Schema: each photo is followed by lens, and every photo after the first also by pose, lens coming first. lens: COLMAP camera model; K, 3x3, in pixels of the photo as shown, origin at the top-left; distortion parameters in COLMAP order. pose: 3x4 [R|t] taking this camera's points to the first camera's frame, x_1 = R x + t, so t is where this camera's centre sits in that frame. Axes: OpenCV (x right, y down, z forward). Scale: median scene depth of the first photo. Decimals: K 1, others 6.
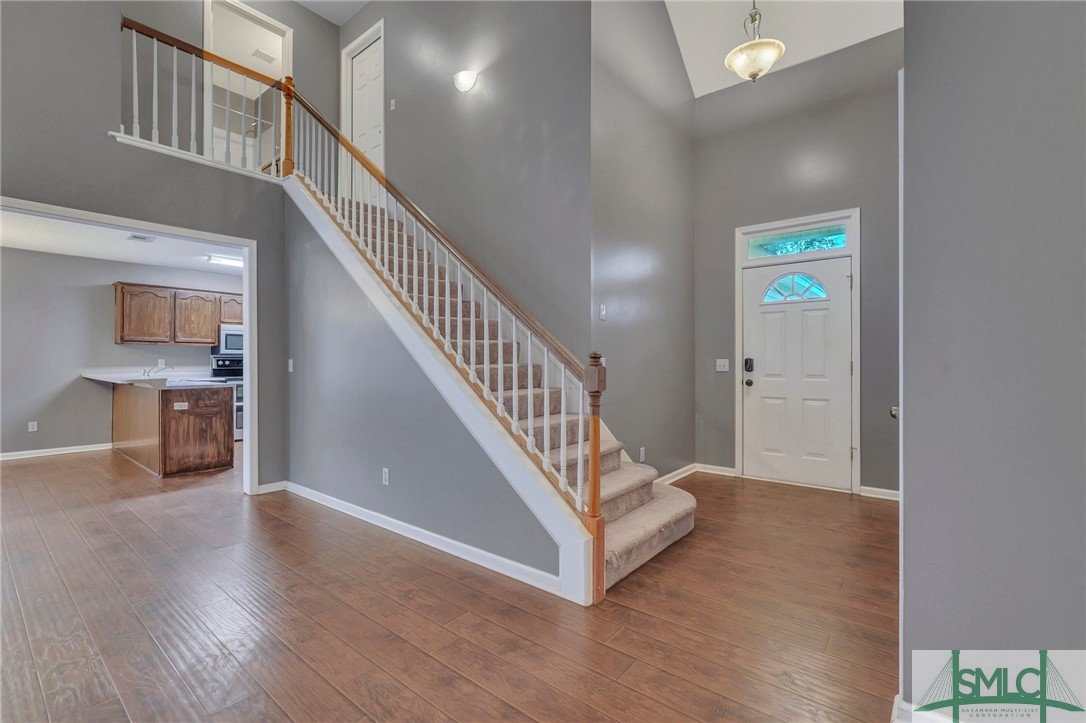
lens RADIAL K [[478.9, 0, 542.7], [0, 478.9, 364.4], [0, 0, 1]] dist [0.000429, 0.000235]
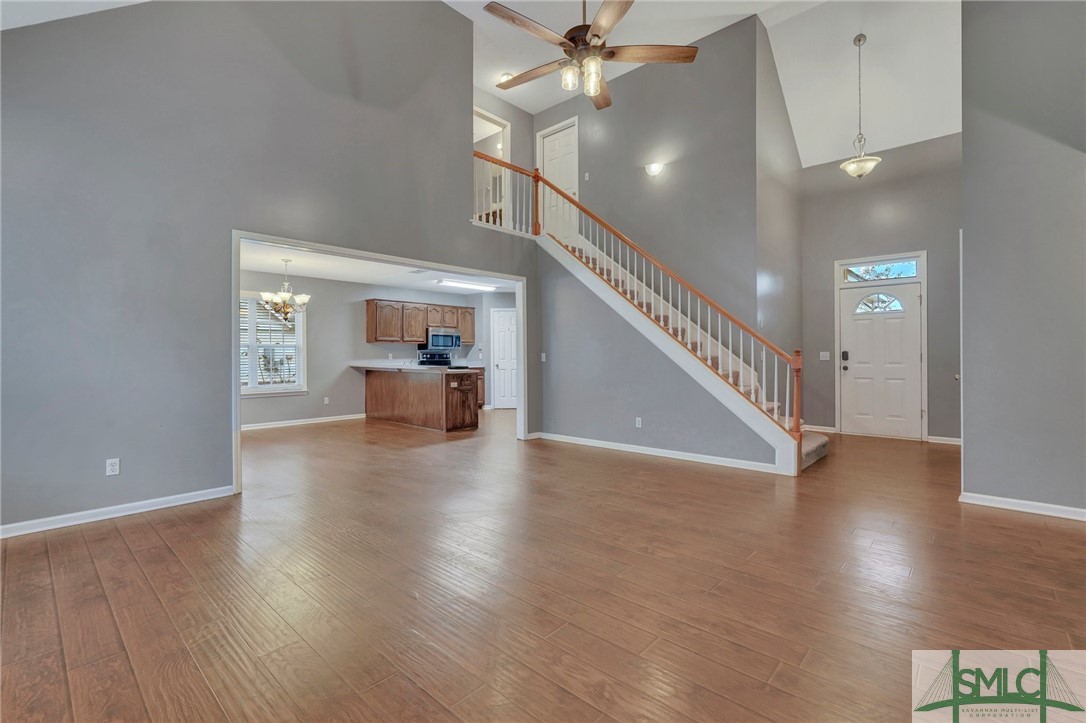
lens RADIAL K [[482.2, 0, 543.1], [0, 482.2, 356.9], [0, 0, 1]] dist [-0.002979, 0.000214]
pose [[0.998579, -0.003916, -0.053147, -0.394647], [0.003896, 0.999992, -0.000473, 0.001863], [0.053148, 0.000265, 0.998587, -0.490268]]
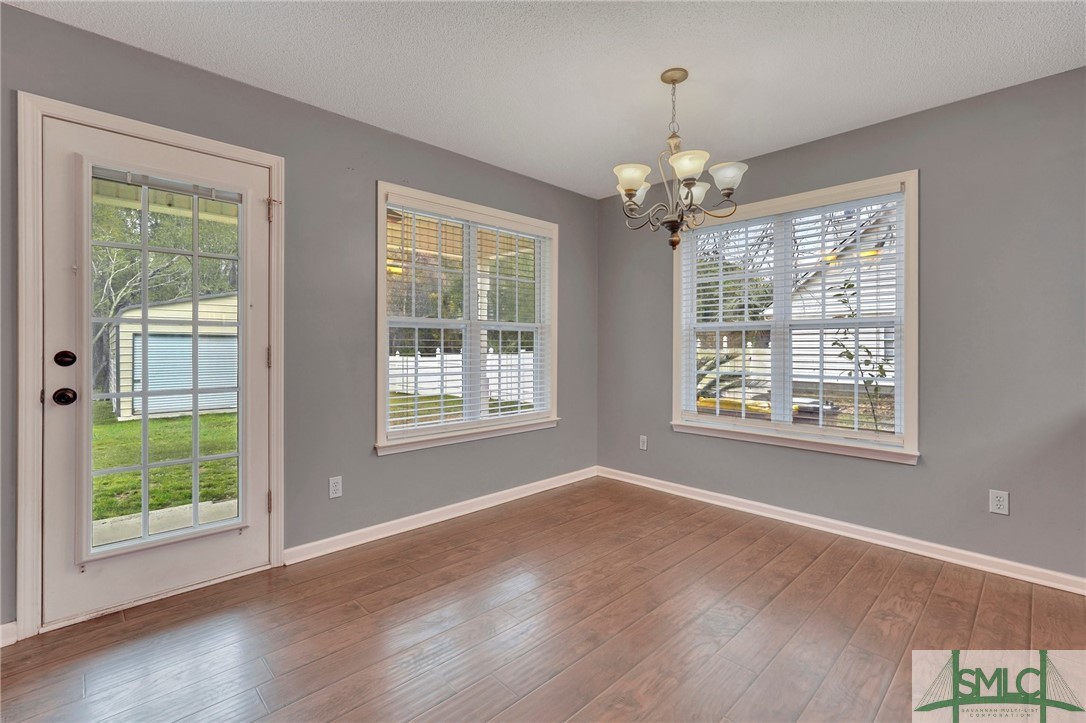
lens RADIAL K [[489.1, 0, 546.9], [0, 489.1, 349.4], [0, 0, 1]] dist [-0.003178, 0.000404]
pose [[-0.108046, 0.004909, -0.994134, -0.694804], [-0.008967, 0.999942, 0.005912, -0.005694], [0.994105, 0.009553, -0.107996, 0.762245]]
